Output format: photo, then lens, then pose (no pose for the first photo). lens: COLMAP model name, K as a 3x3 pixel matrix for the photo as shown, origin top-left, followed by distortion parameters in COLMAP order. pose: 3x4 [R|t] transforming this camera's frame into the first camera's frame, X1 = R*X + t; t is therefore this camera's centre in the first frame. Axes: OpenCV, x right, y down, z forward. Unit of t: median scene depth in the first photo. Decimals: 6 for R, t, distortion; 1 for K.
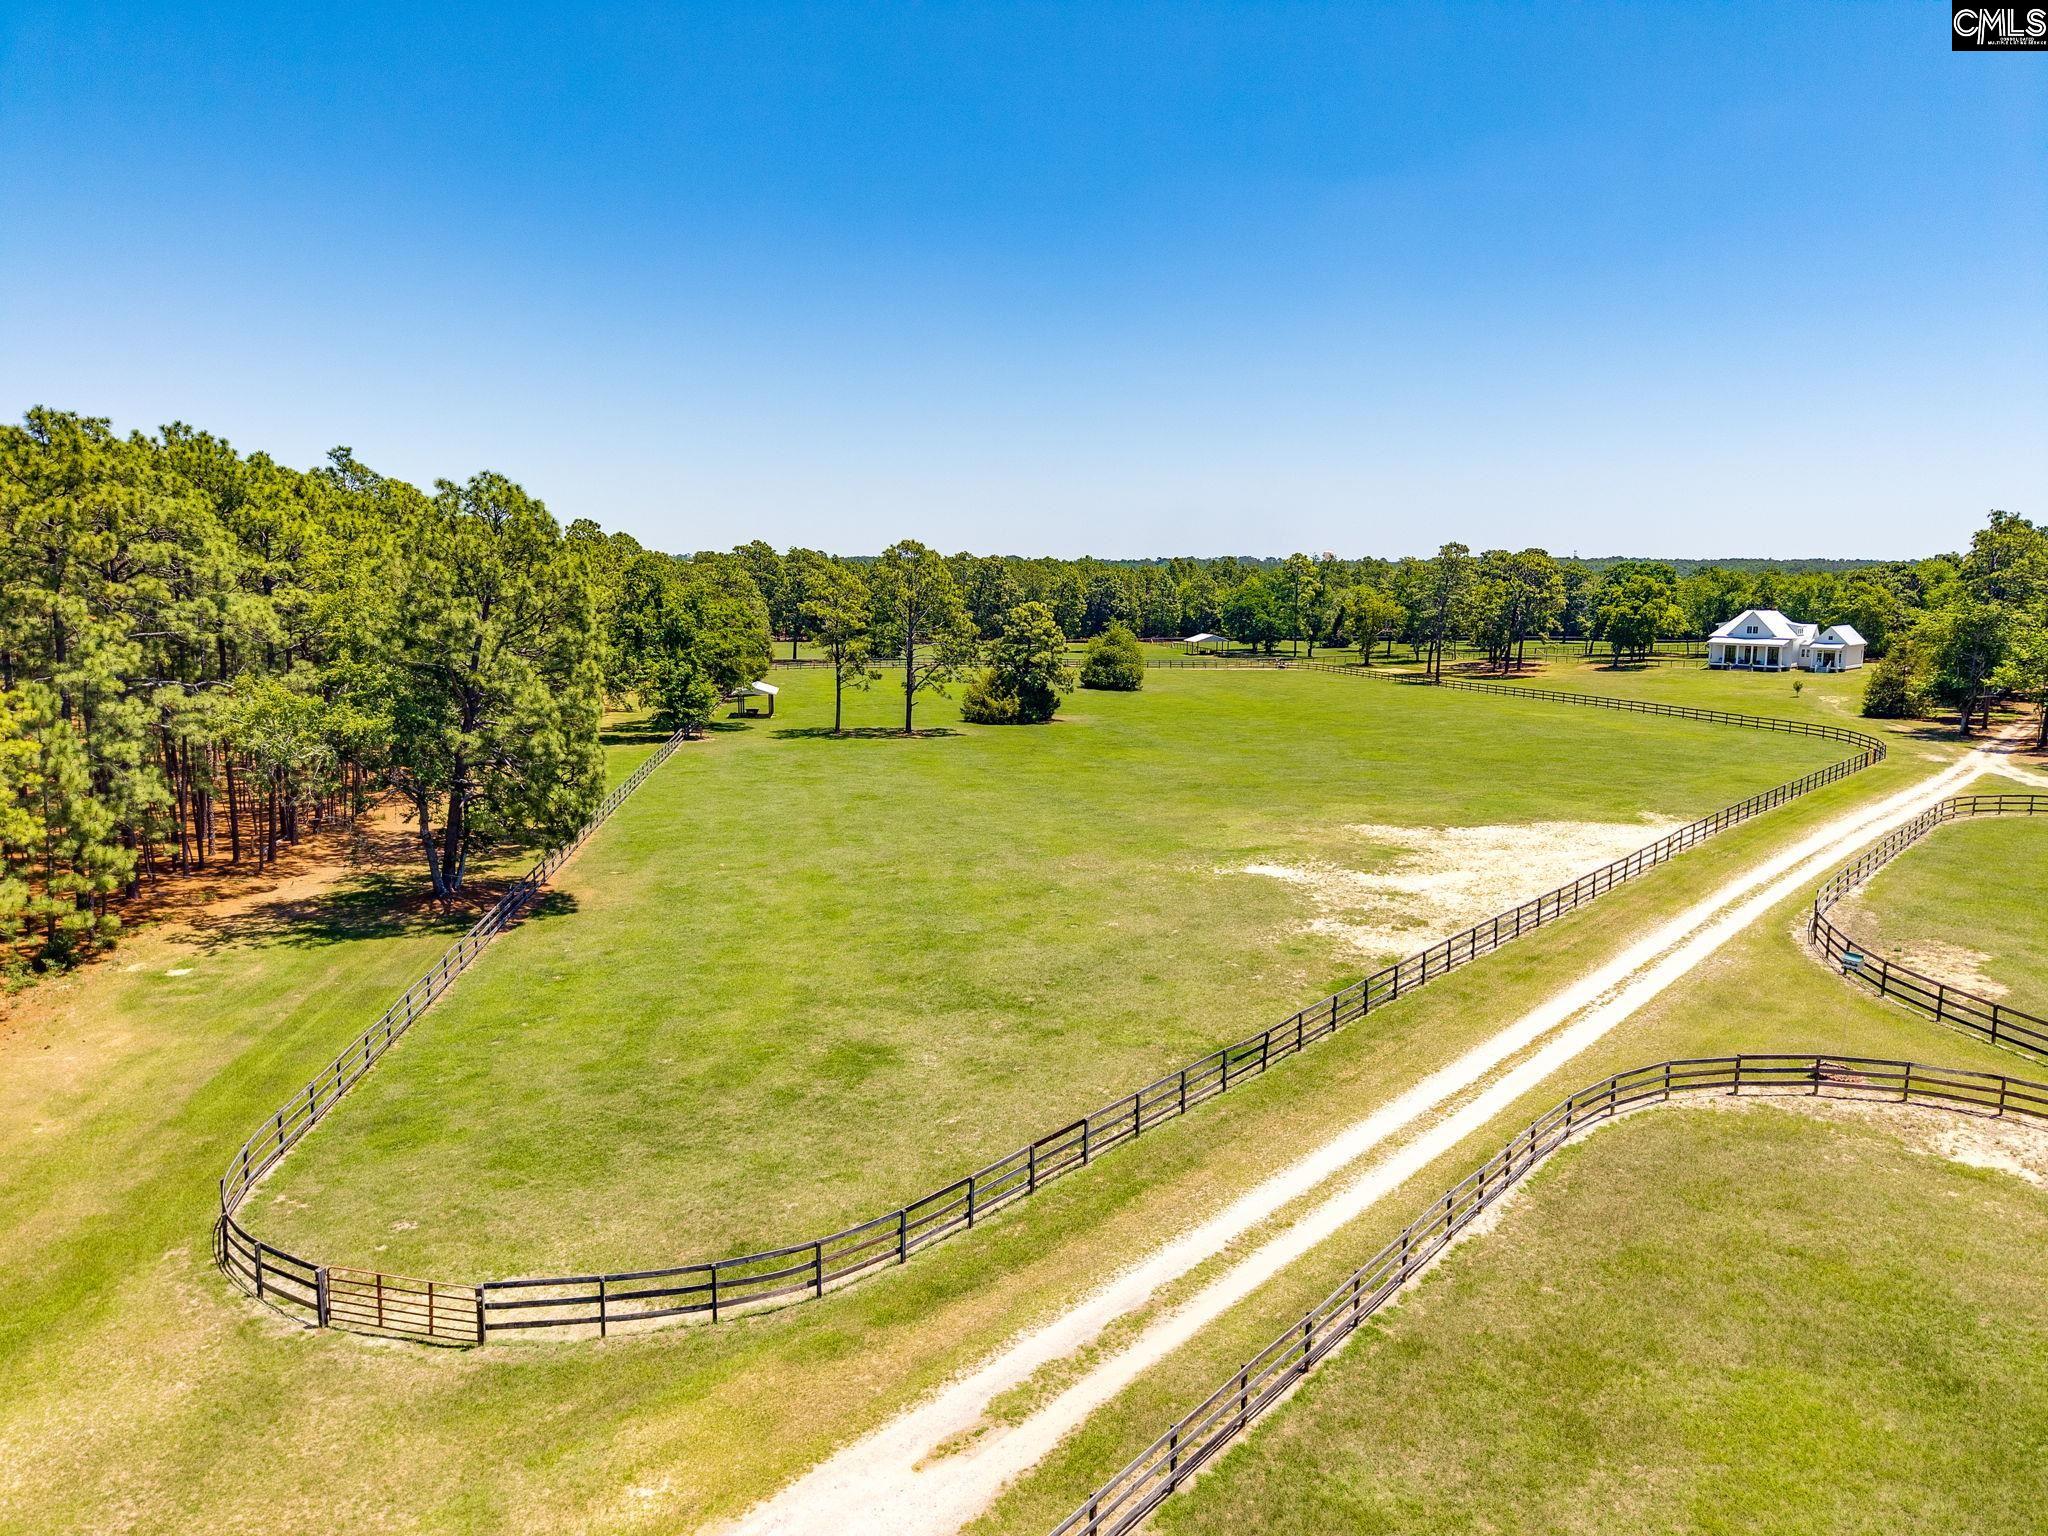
lens RADIAL K [[1345.0, 0, 1024.0], [0, 1345.0, 768.0], [0, 0, 1]] dist [0.028517, -0.050271]
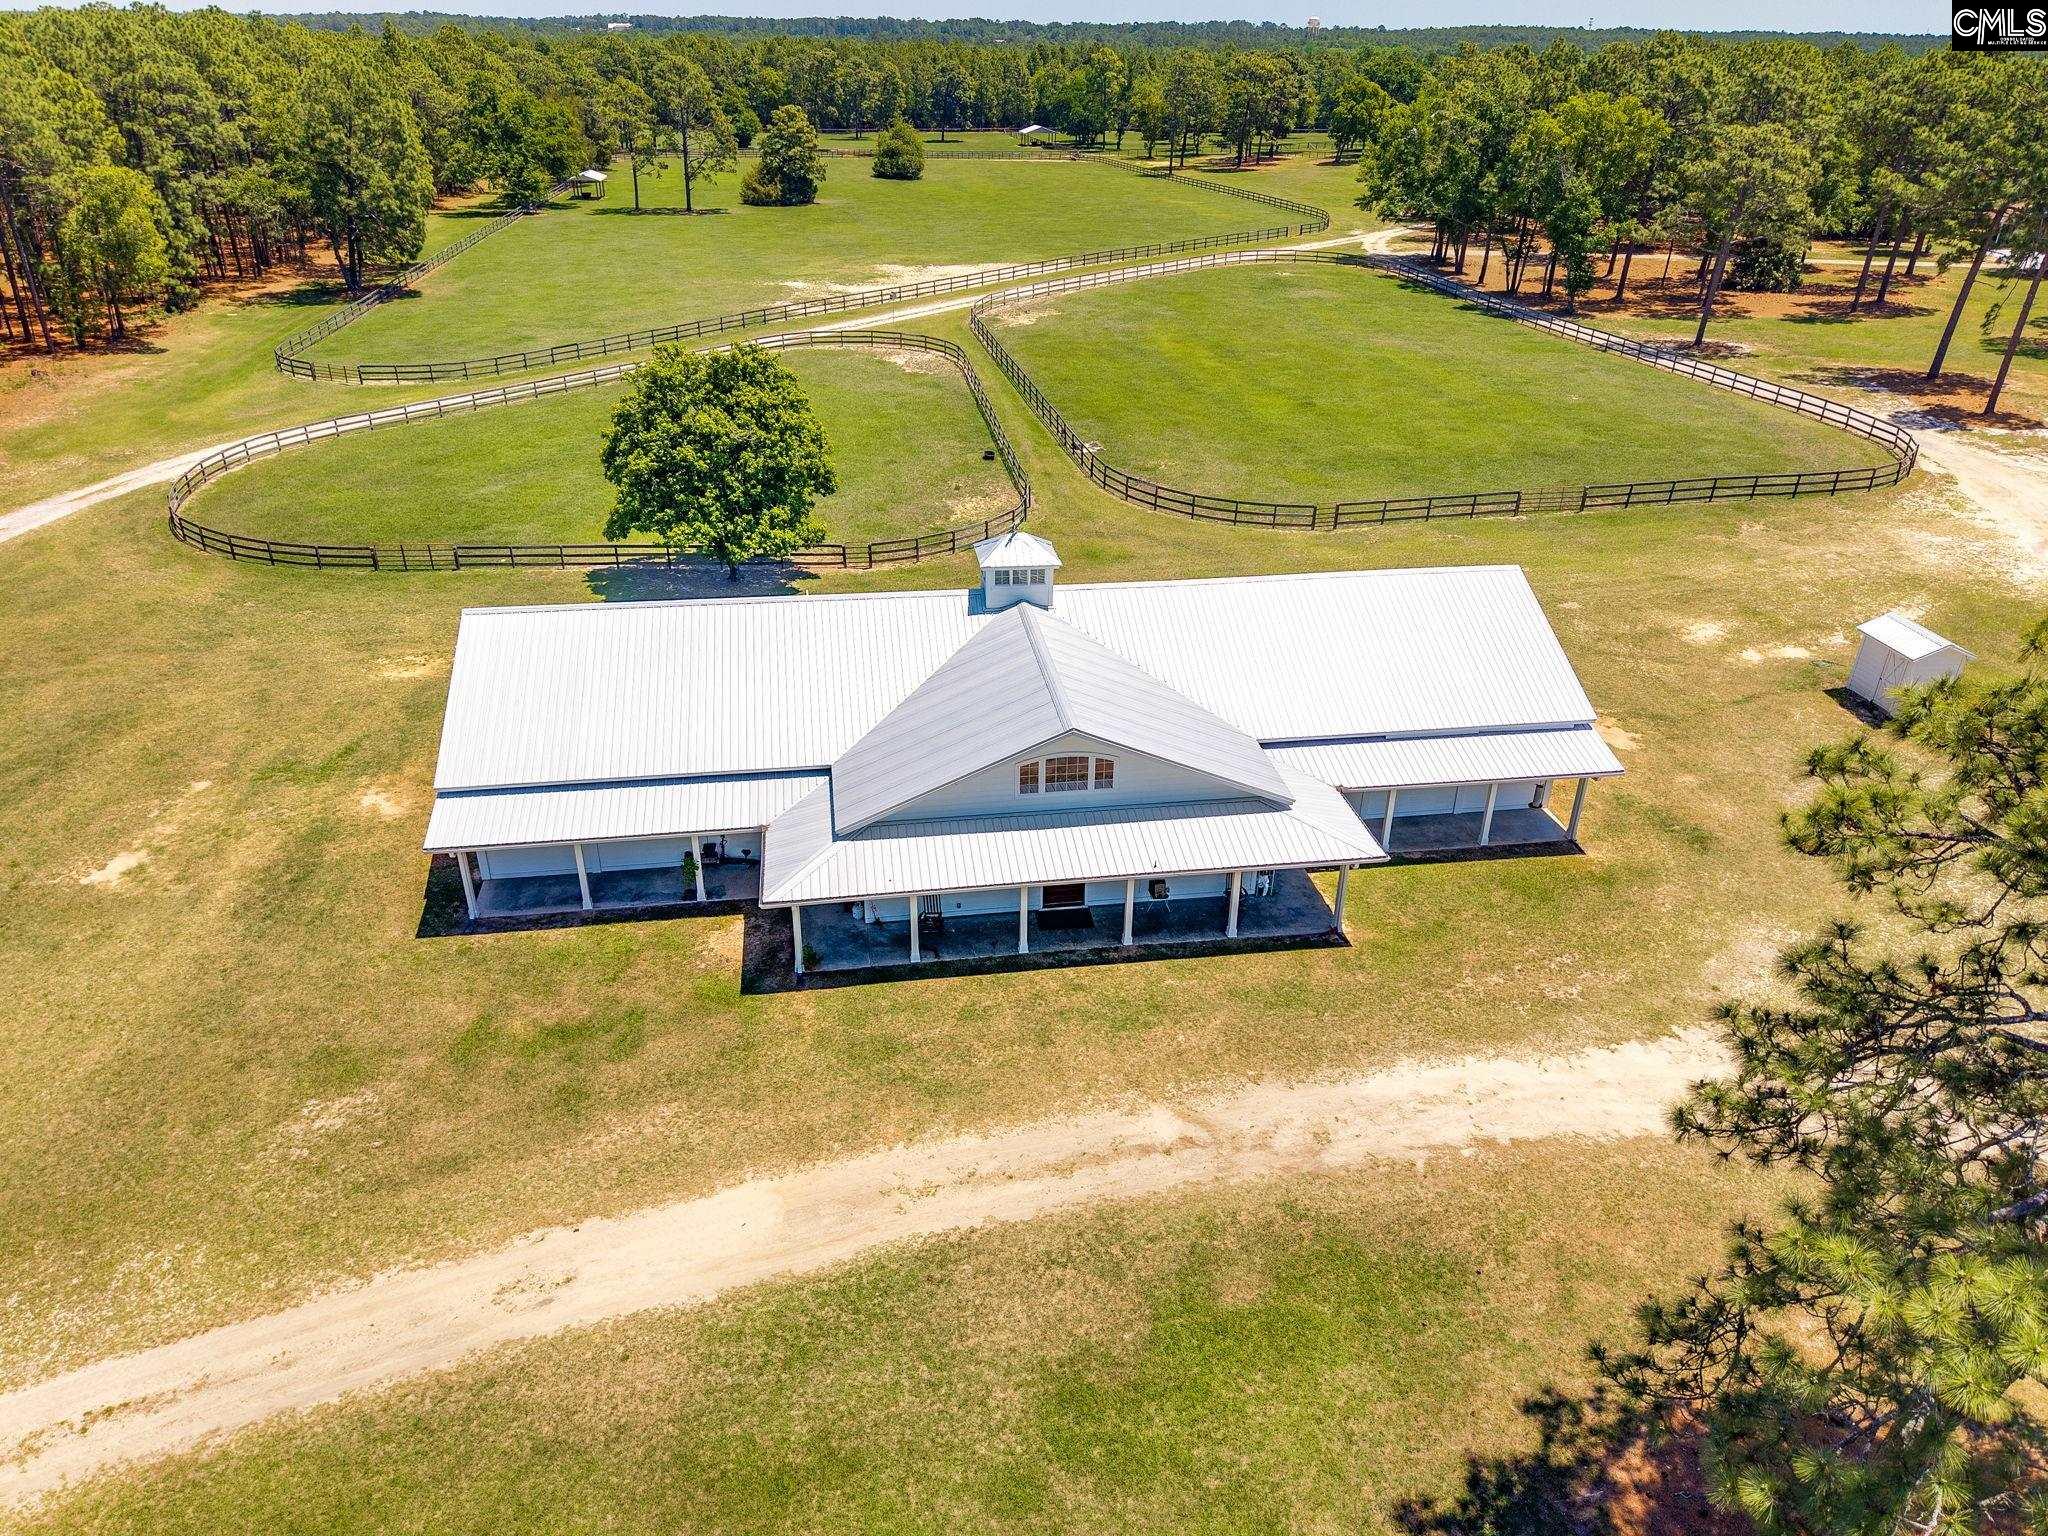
lens RADIAL K [[1374.5, 0, 1024.0], [0, 1374.5, 768.0], [0, 0, 1]] dist [0.026112, -0.030503]
pose [[0.999988, 0.004803, 0.000285, 0.532532], [-0.004616, 0.941042, 0.338257, 0.063095], [0.001357, -0.338254, 0.941054, -1.091876]]
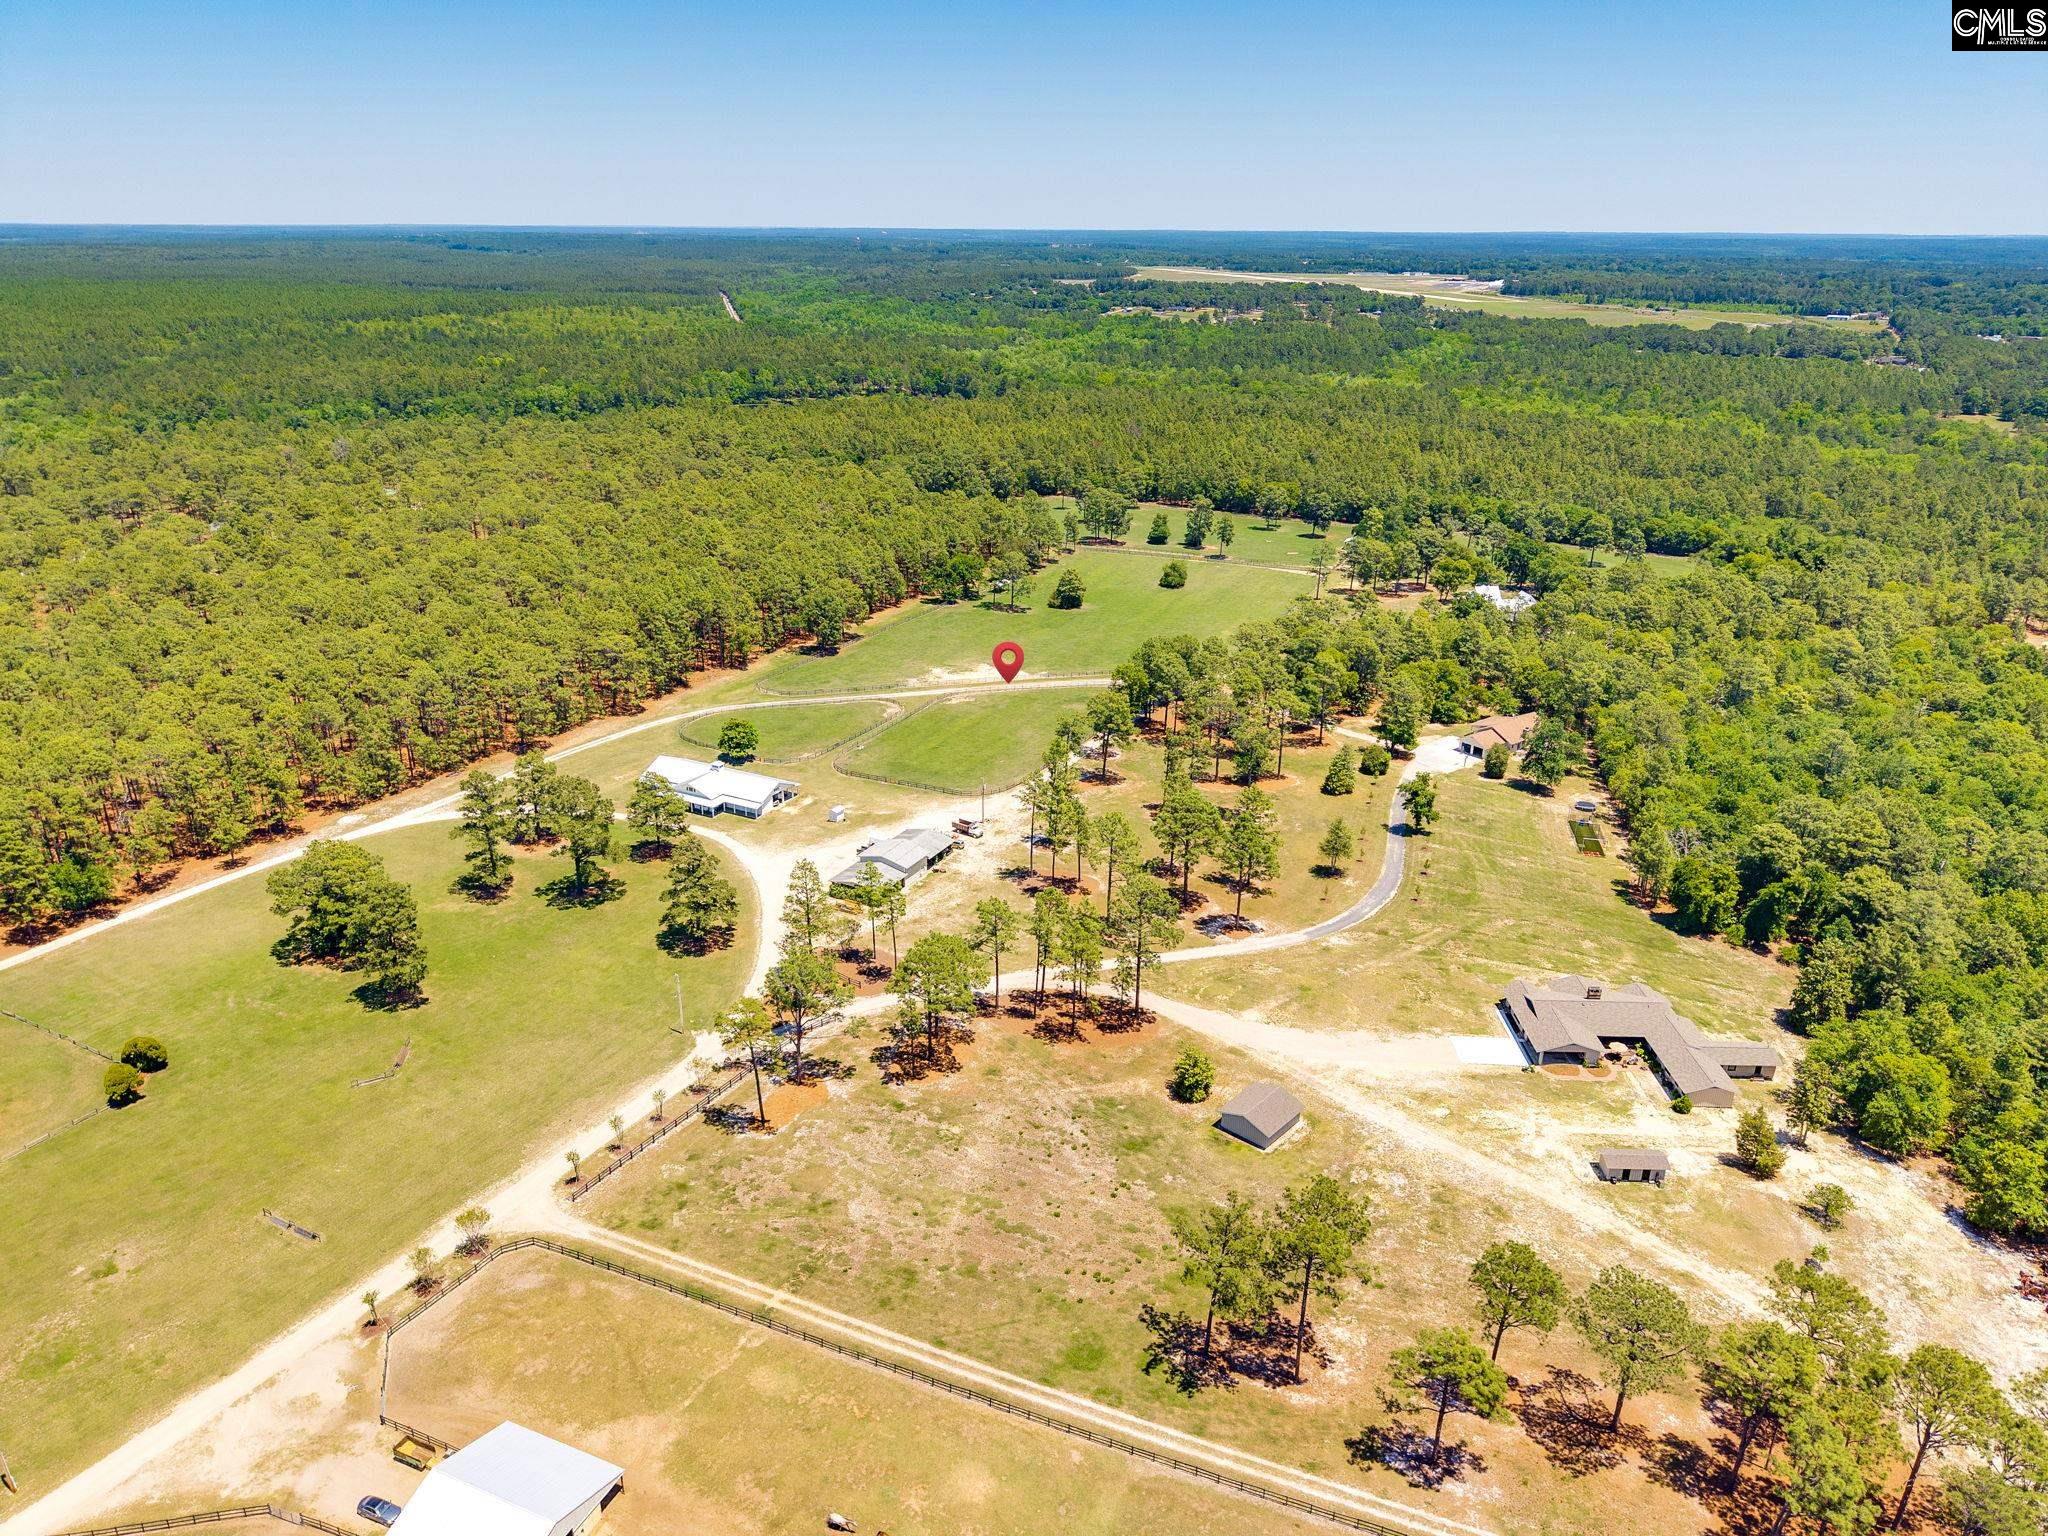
lens RADIAL K [[1374.5, 0, 1024.0], [0, 1374.5, 768.0], [0, 0, 1]] dist [0.026112, -0.030503]
pose [[0.797706, 0.203902, -0.567529, 3.837252], [-0.070977, 0.966307, 0.247413, -0.971615], [0.598856, -0.157081, 0.785301, -3.319911]]
